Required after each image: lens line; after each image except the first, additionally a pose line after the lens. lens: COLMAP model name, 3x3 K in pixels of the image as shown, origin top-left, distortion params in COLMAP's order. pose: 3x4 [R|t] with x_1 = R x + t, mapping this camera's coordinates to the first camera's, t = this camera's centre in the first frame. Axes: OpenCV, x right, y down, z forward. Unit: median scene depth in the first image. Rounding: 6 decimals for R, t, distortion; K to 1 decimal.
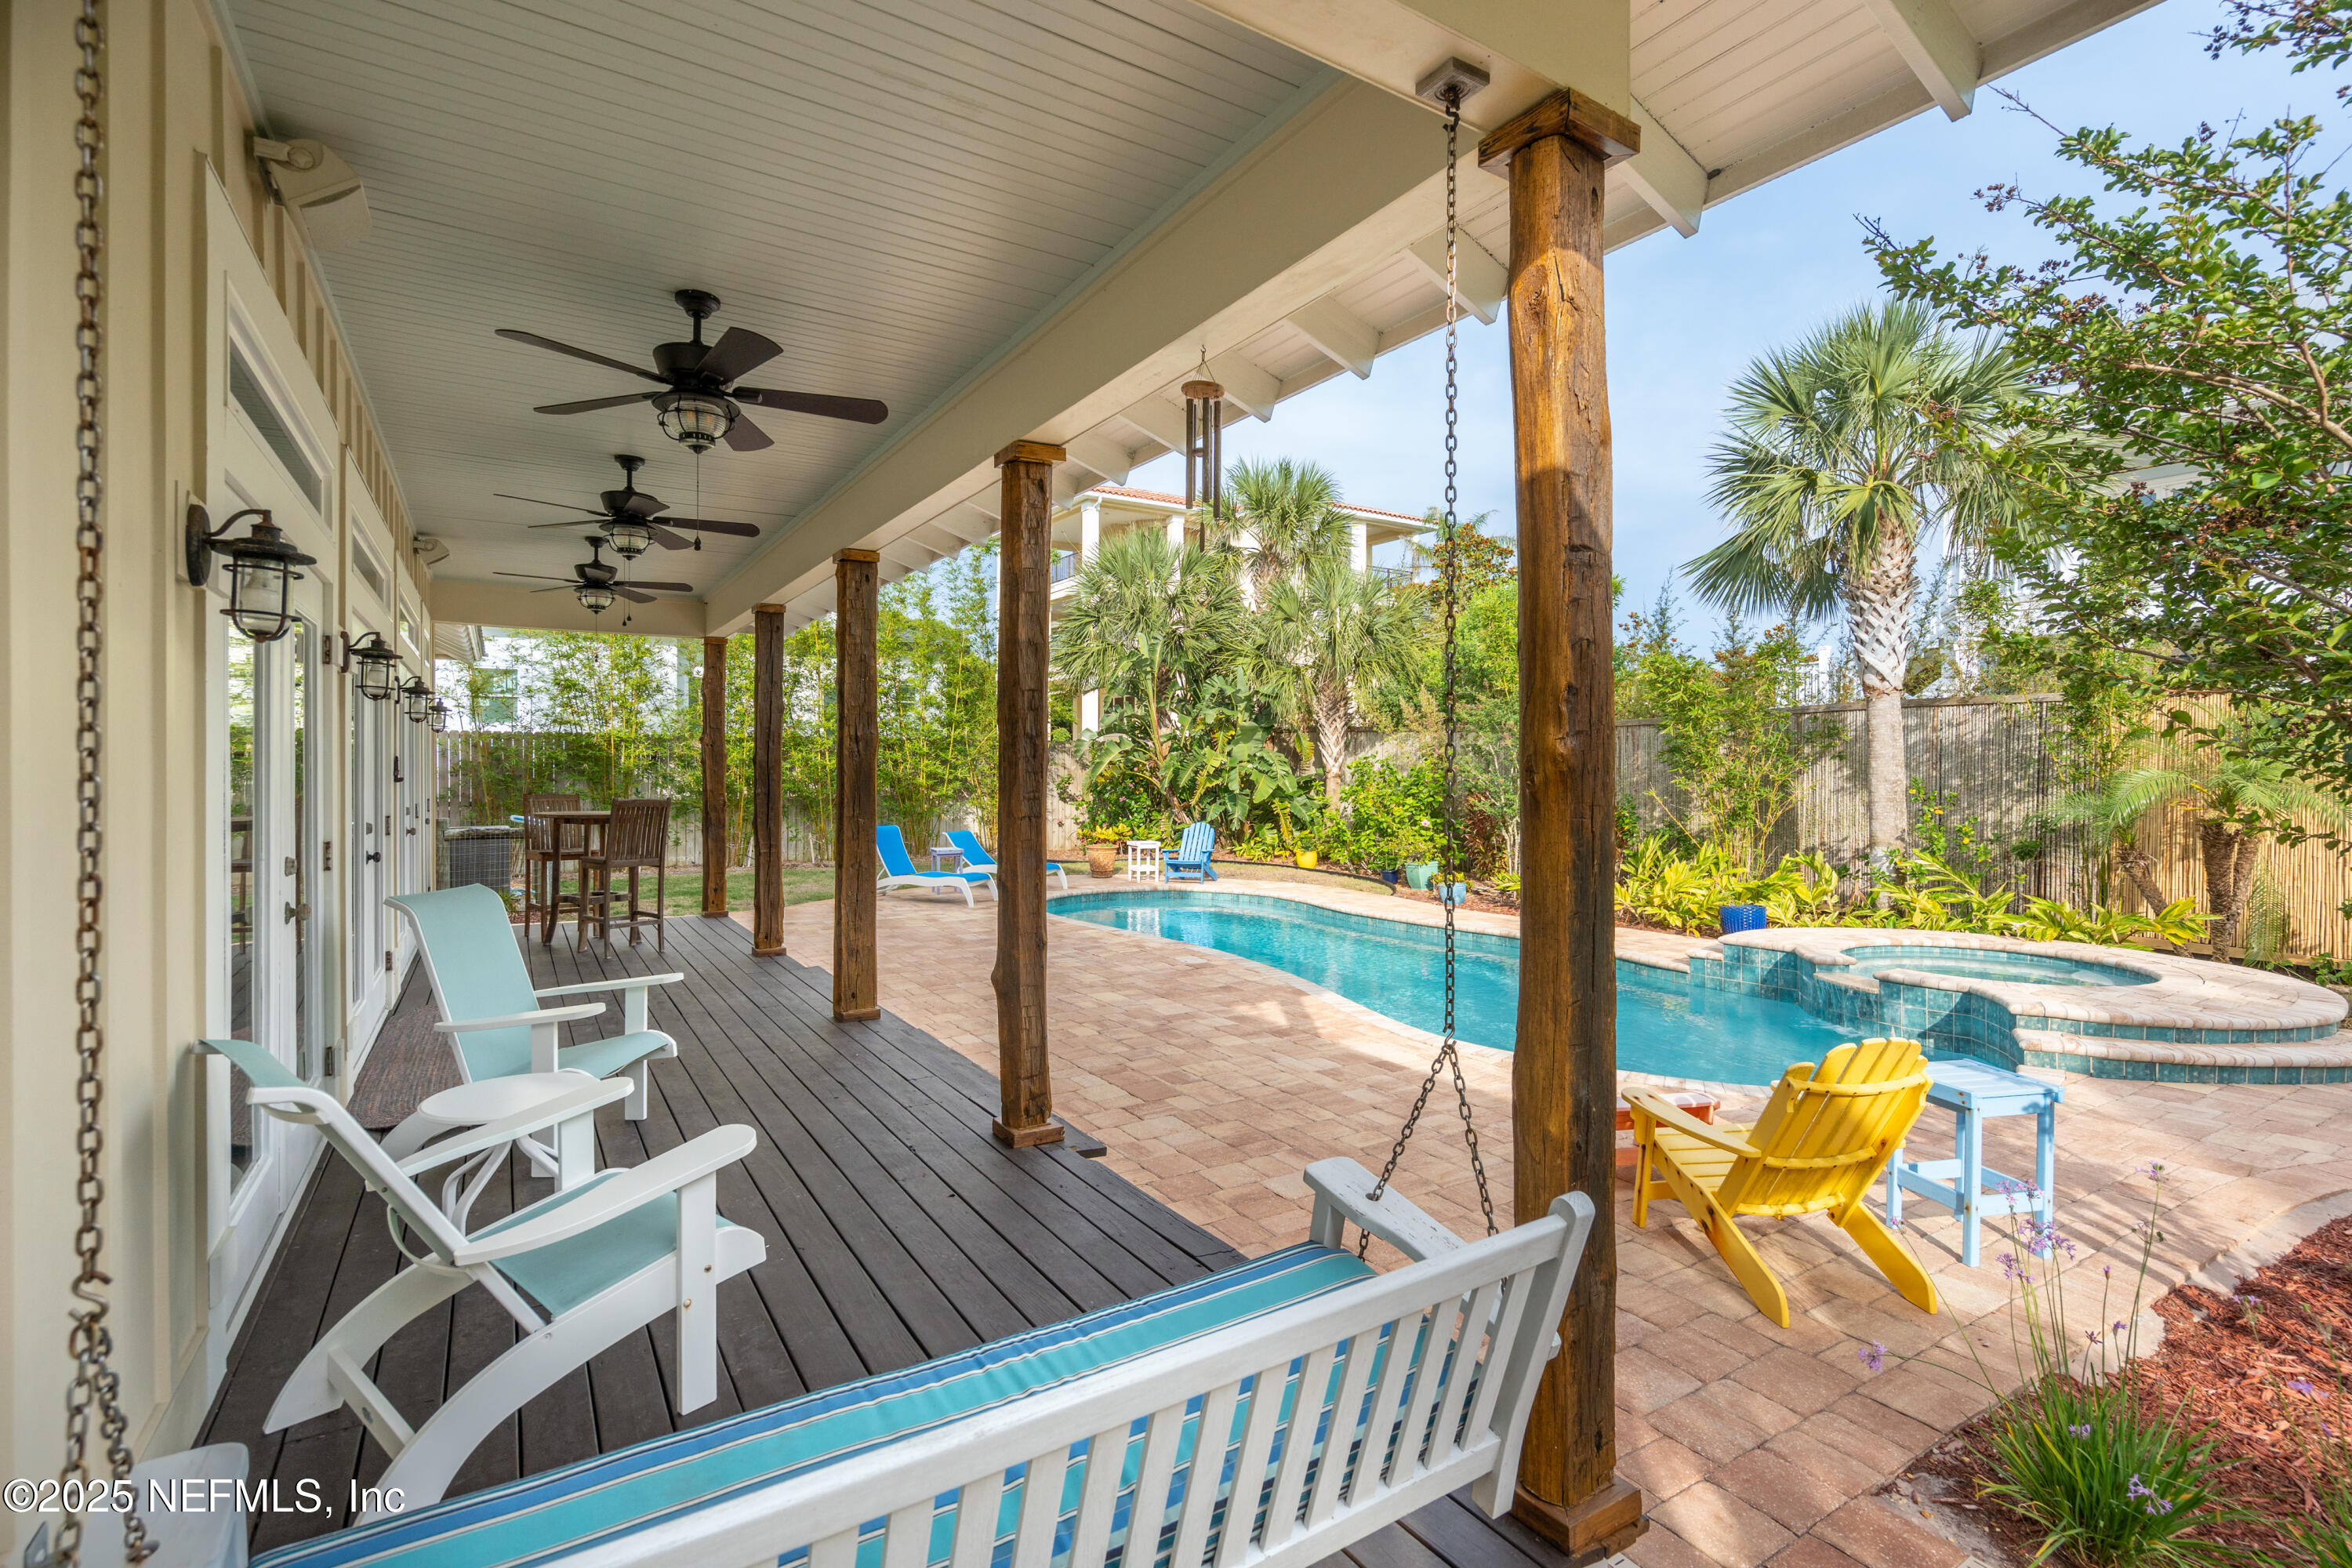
lens RADIAL K [[1107.5, 0, 1113.1], [0, 1107.5, 766.1], [0, 0, 1]] dist [-0.012394, 0.015397]
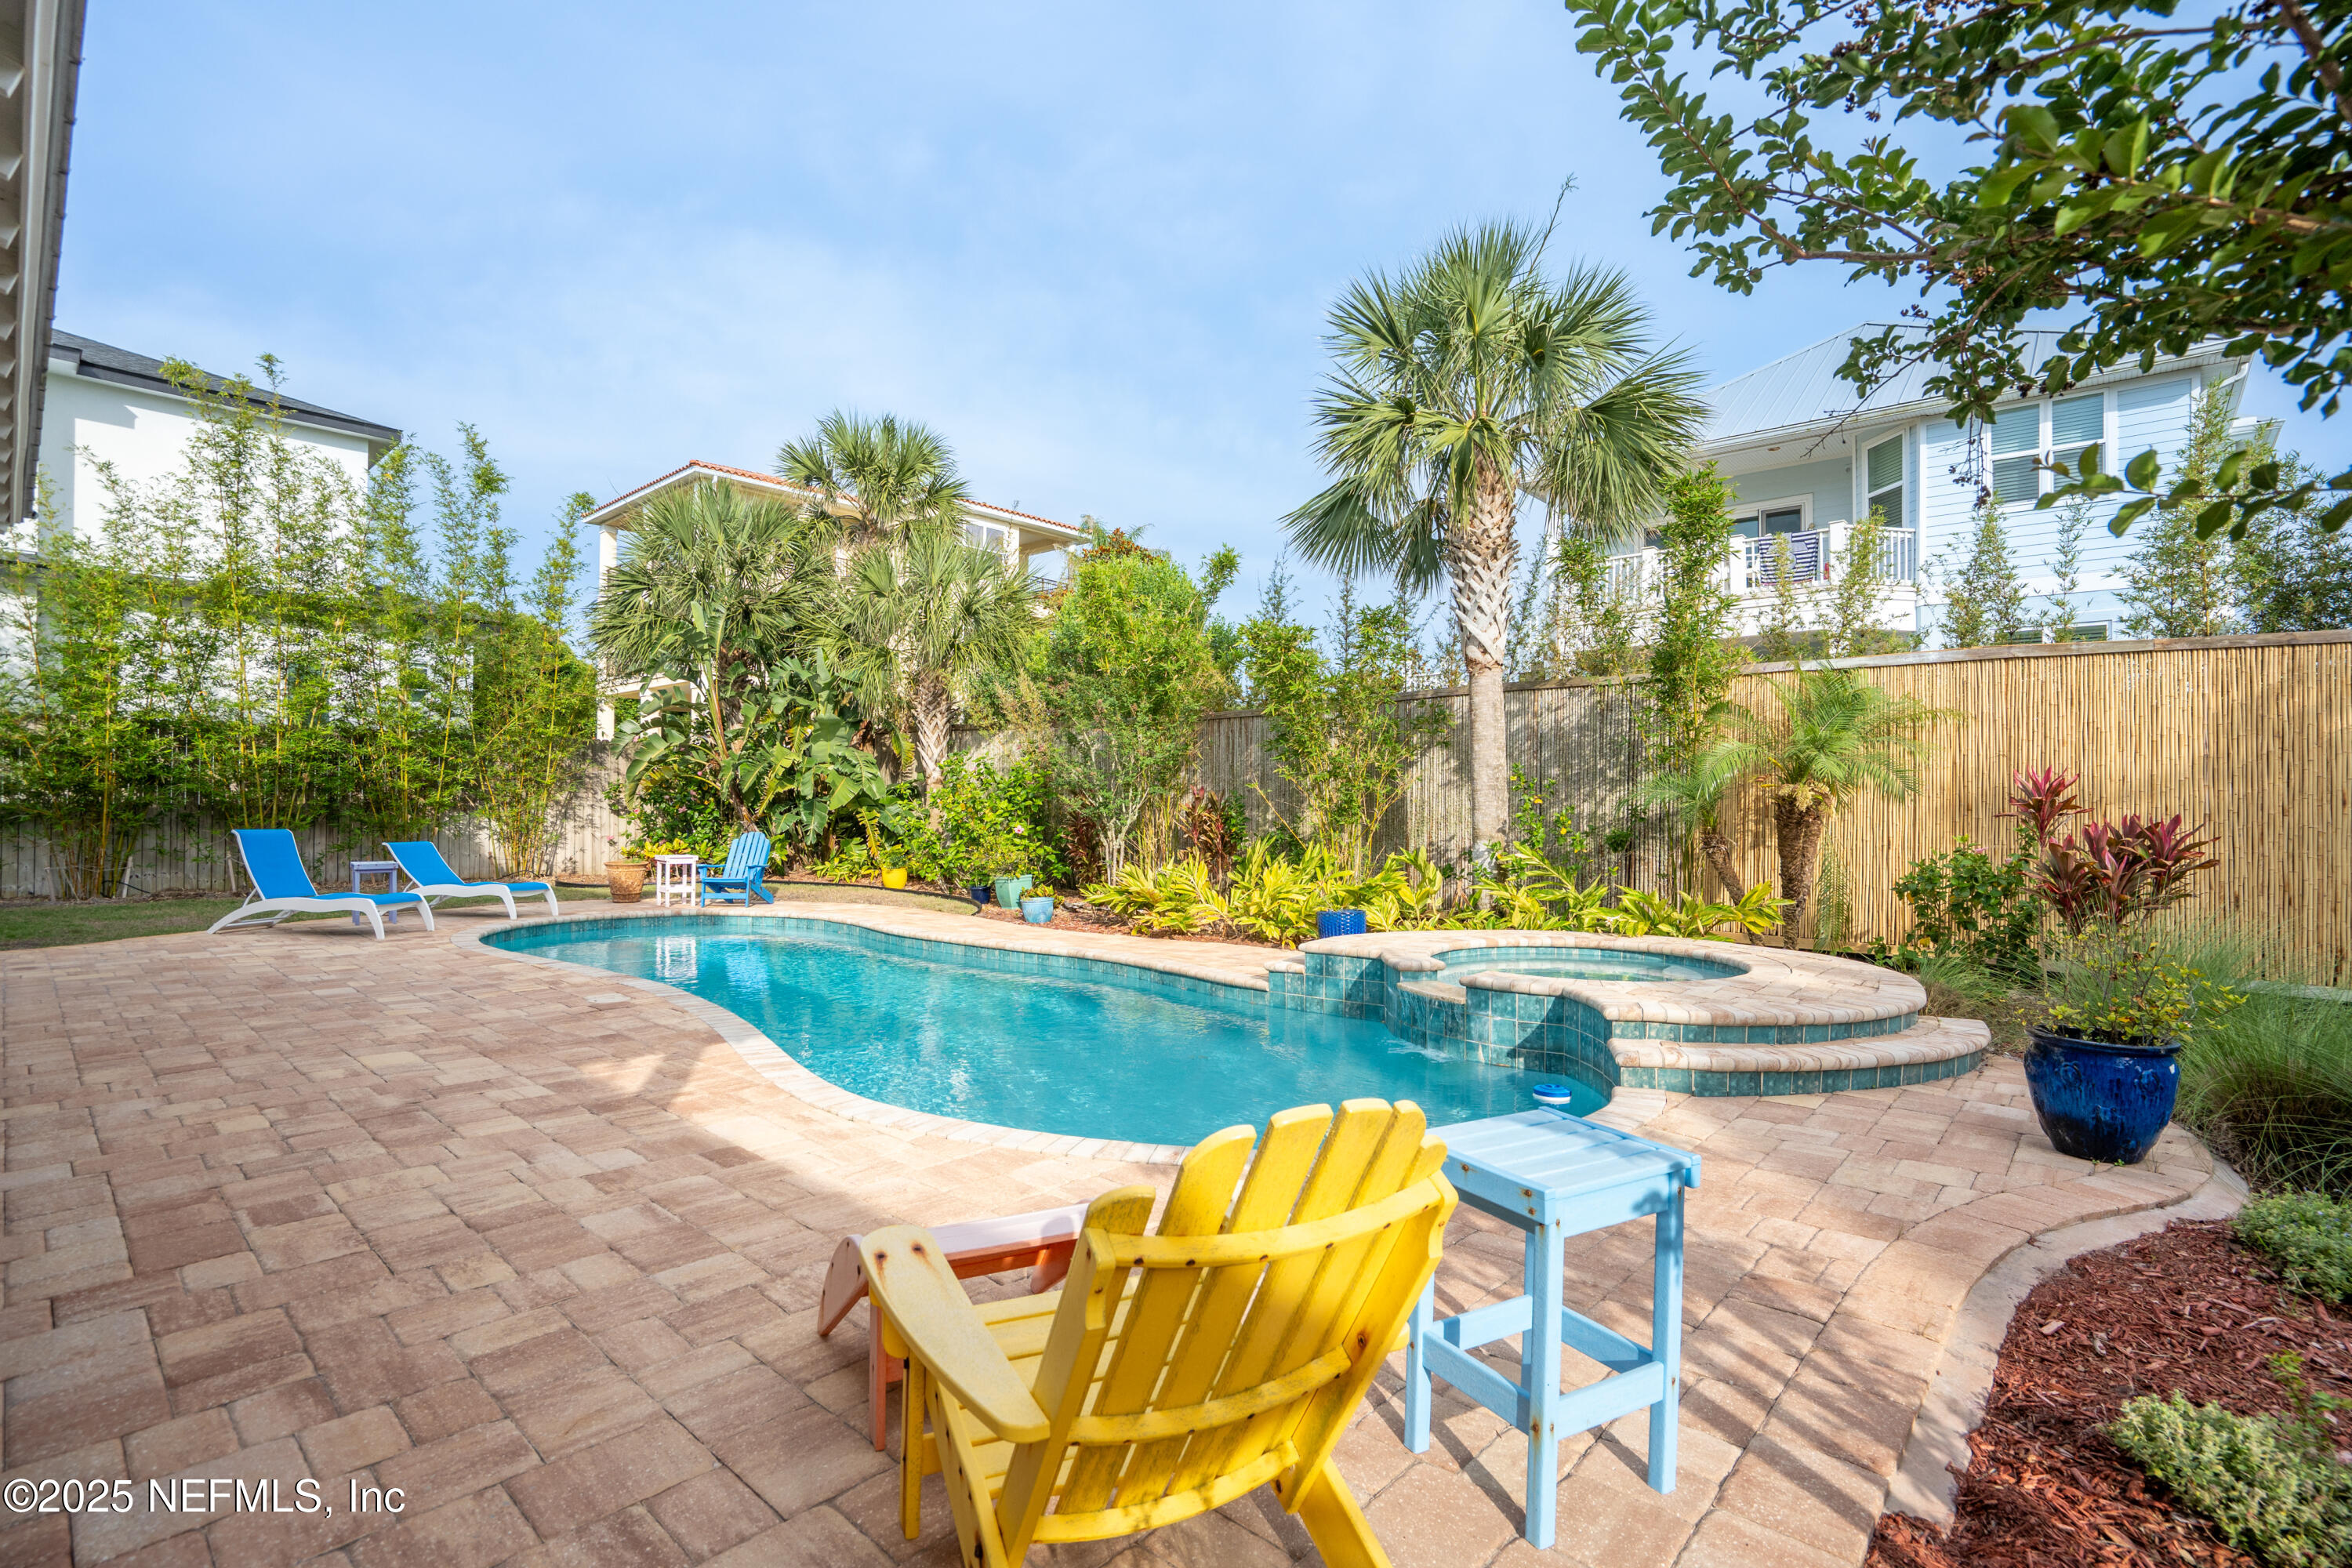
lens RADIAL K [[1107.5, 0, 1140.1], [0, 1107.5, 783.5], [0, 0, 1]] dist [-0.012394, 0.015397]
pose [[0.959550, 0.013783, 0.281200, 0.179832], [-0.006305, 0.999603, -0.027478, 0.053245], [-0.281467, 0.024594, 0.959256, 0.222889]]
